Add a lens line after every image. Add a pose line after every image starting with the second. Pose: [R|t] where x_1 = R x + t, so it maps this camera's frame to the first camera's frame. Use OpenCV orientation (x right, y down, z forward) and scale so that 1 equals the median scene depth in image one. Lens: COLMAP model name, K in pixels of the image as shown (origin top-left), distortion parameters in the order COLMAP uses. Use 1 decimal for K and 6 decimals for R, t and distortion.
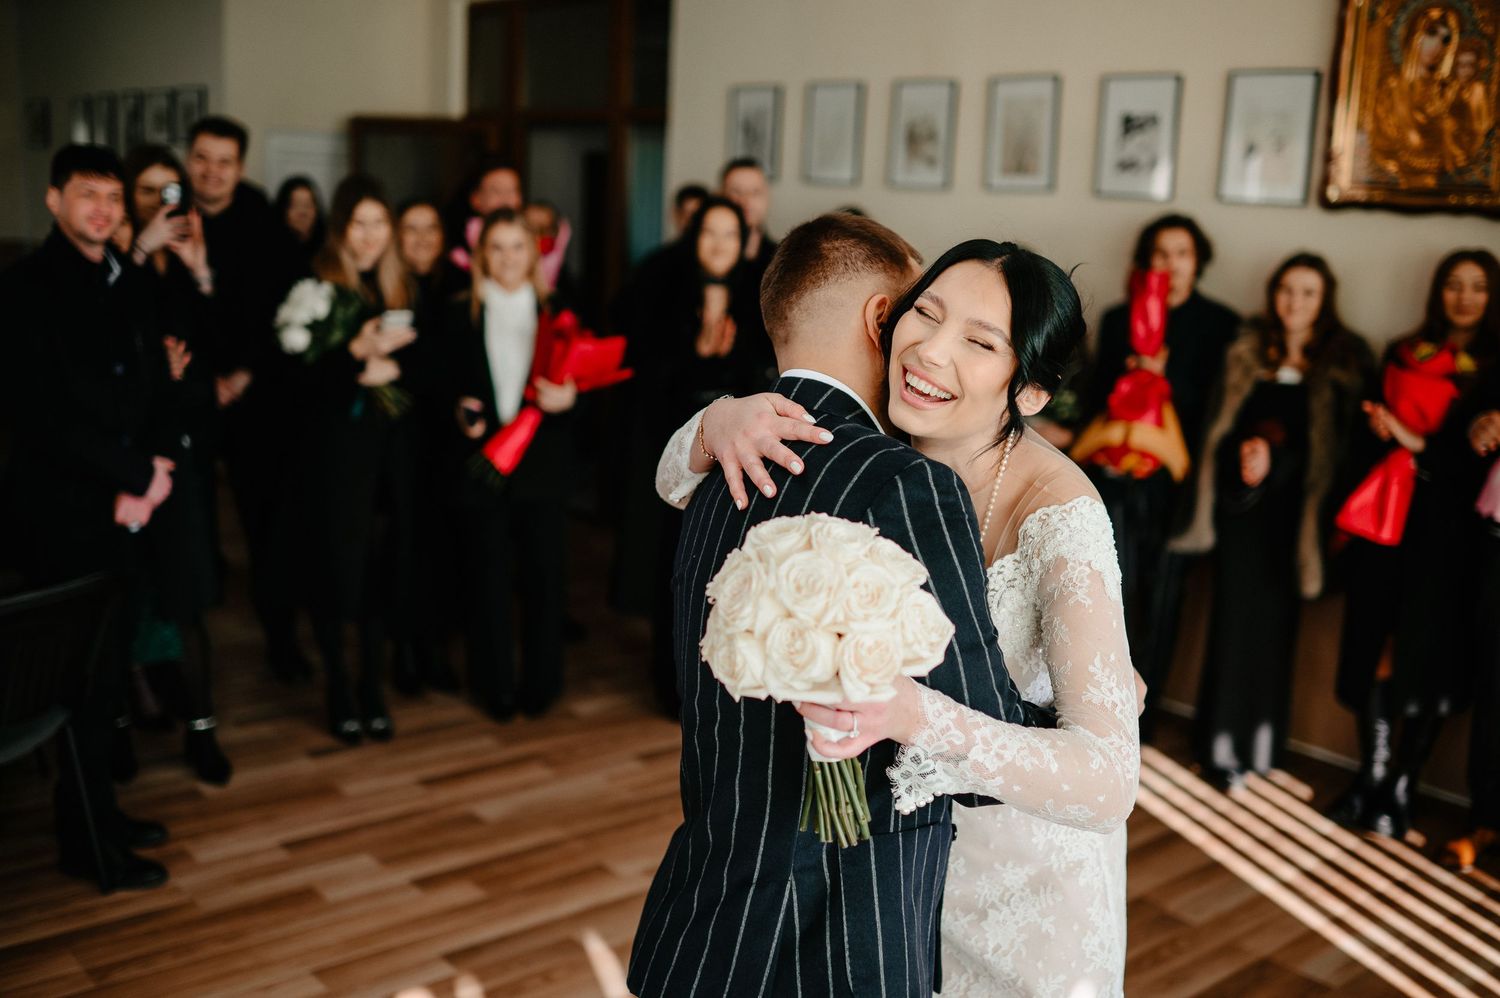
lens RADIAL K [[1537.9, 0, 753.4], [0, 1537.9, 508.3], [0, 0, 1]] dist [0.002609, 0.000000]
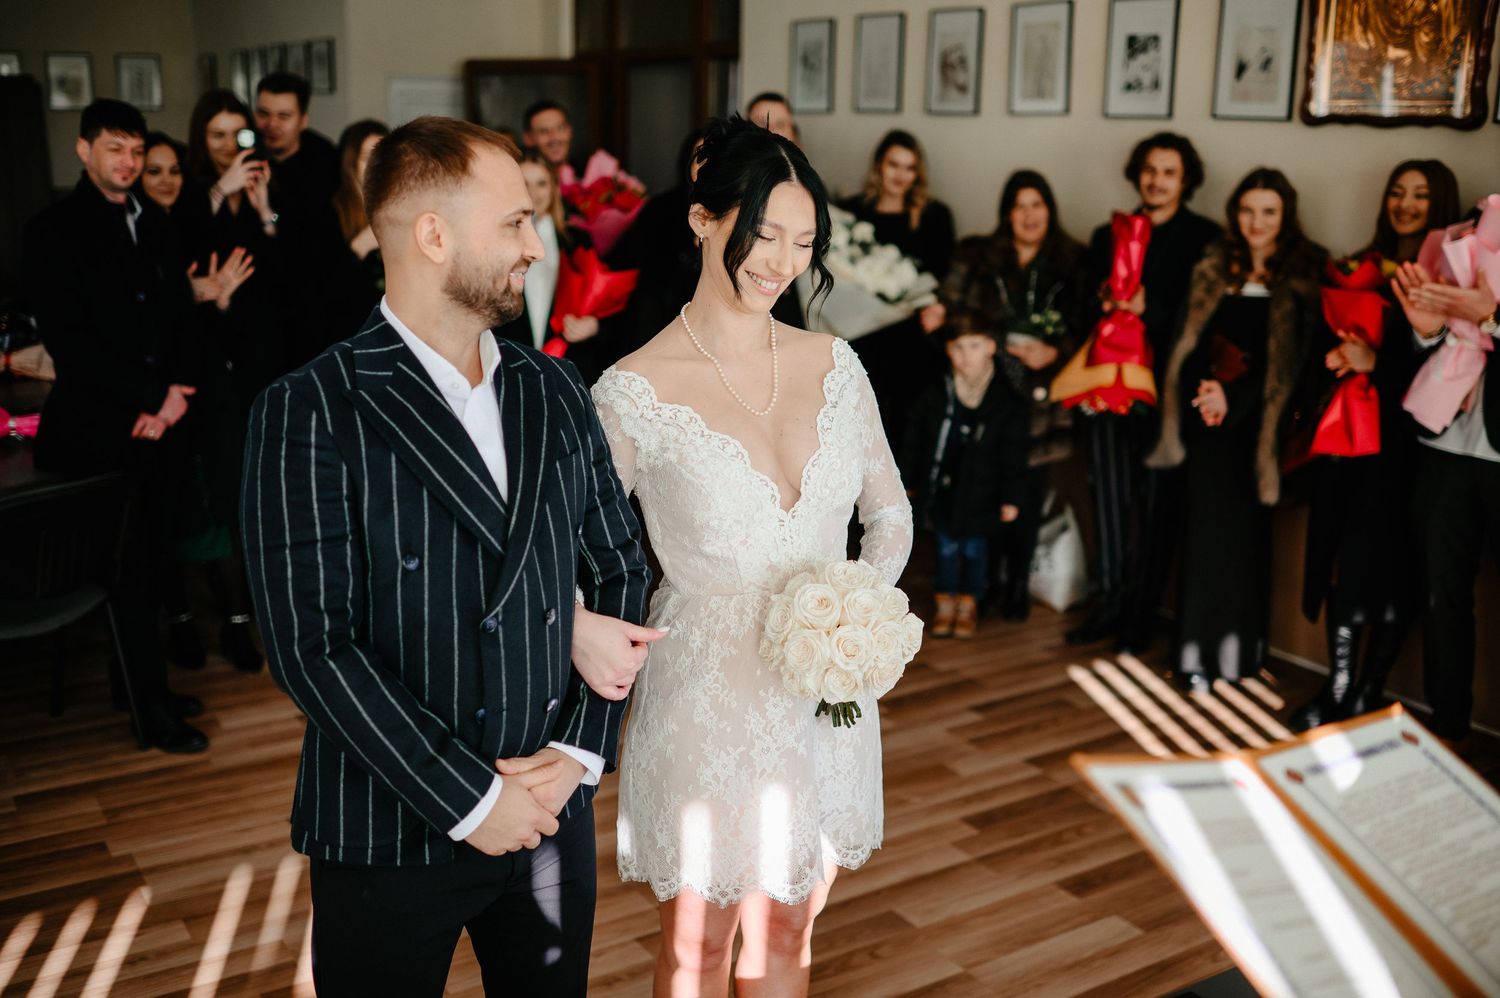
lens RADIAL K [[1537.9, 0, 703.8], [0, 1537.9, 474.0], [0, 0, 1]] dist [0.002609, 0.000000]
pose [[0.984882, -0.001219, -0.173222, 0.161915], [0.005982, 0.999618, 0.026980, 0.004993], [0.173123, -0.027608, 0.984513, -0.066930]]
